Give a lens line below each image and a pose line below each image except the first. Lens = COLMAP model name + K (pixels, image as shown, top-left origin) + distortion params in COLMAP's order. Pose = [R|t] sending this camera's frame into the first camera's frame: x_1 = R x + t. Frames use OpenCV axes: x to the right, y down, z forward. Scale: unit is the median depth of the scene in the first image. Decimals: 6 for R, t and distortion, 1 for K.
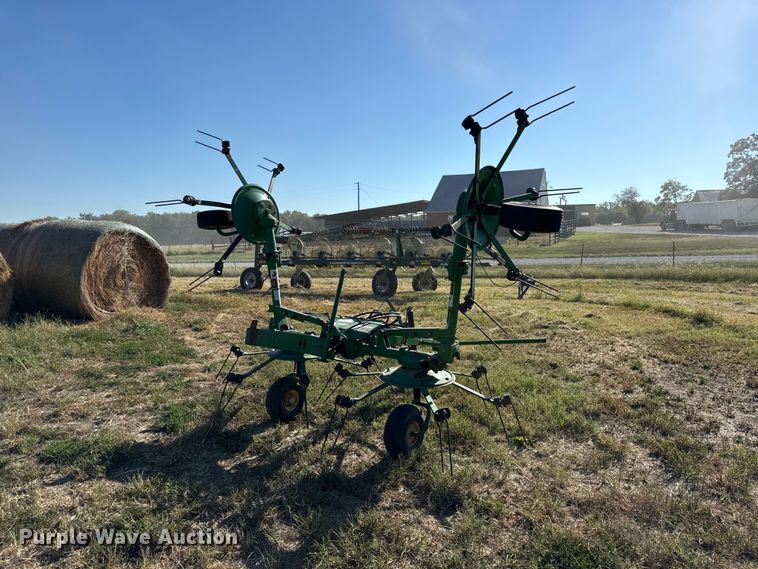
lens RADIAL K [[530.9, 0, 378.4], [0, 530.9, 282.2], [0, 0, 1]] dist [0.056770, -0.077494]
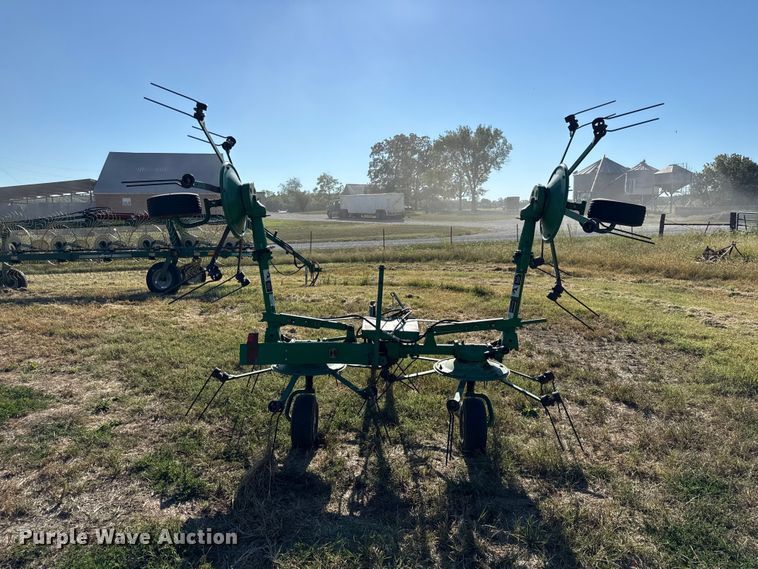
lens RADIAL K [[530.9, 0, 378.8], [0, 530.9, 282.8], [0, 0, 1]] dist [0.056770, -0.077494]
pose [[0.801381, -0.061757, 0.594957, -0.078708], [0.044728, 0.998058, 0.043351, -0.004430], [-0.596479, -0.008130, 0.802587, 0.033718]]
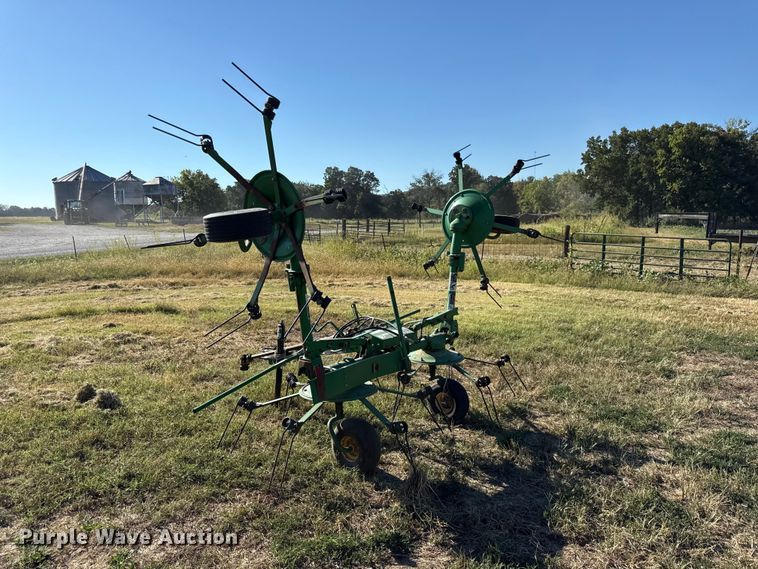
lens RADIAL K [[530.9, 0, 376.3], [0, 530.9, 279.7], [0, 0, 1]] dist [0.056770, -0.077494]
pose [[0.023625, -0.094600, 0.995235, -0.131822], [0.102553, 0.990490, 0.091714, -0.014190], [-0.994447, 0.099897, 0.033102, 0.125639]]
